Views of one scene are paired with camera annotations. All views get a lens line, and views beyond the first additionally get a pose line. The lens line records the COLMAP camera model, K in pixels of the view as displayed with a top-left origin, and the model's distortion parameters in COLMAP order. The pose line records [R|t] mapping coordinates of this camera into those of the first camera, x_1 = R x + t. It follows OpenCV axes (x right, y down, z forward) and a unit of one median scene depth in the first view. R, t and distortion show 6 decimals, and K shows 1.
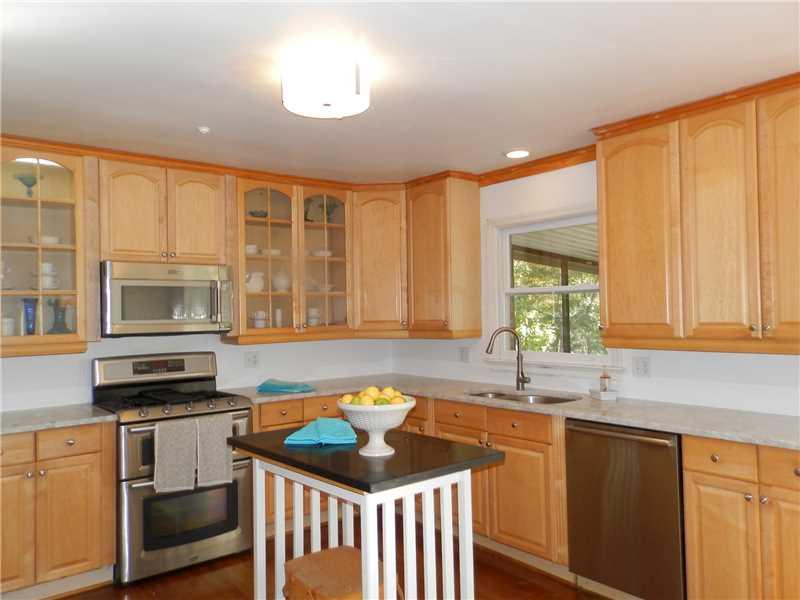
lens RADIAL K [[617.8, 0, 400.0], [0, 617.8, 300.0], [0, 0, 1]] dist [0.001456, 0.000978]
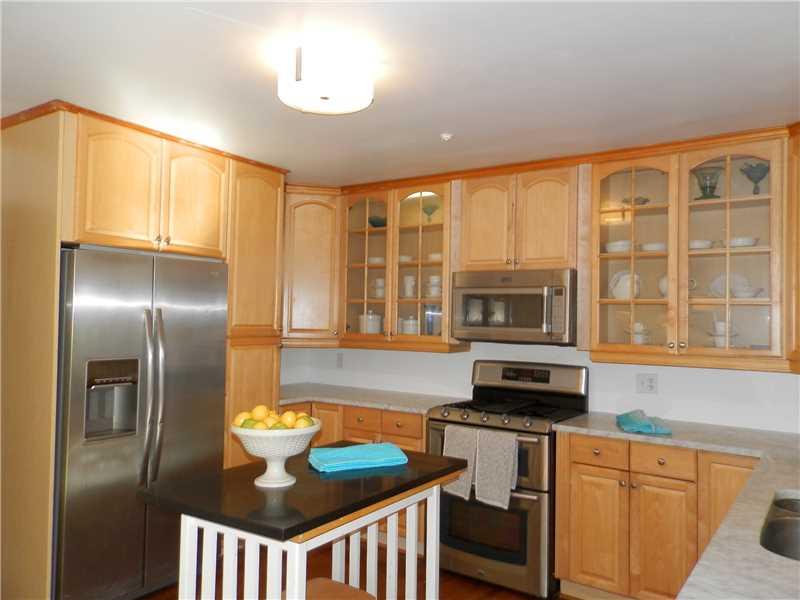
lens RADIAL K [[605.4, 0, 400.3], [0, 605.4, 311.2], [0, 0, 1]] dist [0.079466, -0.002867]
pose [[0.281680, 0.018609, -0.959328, 0.503697], [-0.002283, 0.999822, 0.018724, -0.012980], [0.959506, -0.003084, 0.281672, 0.550225]]
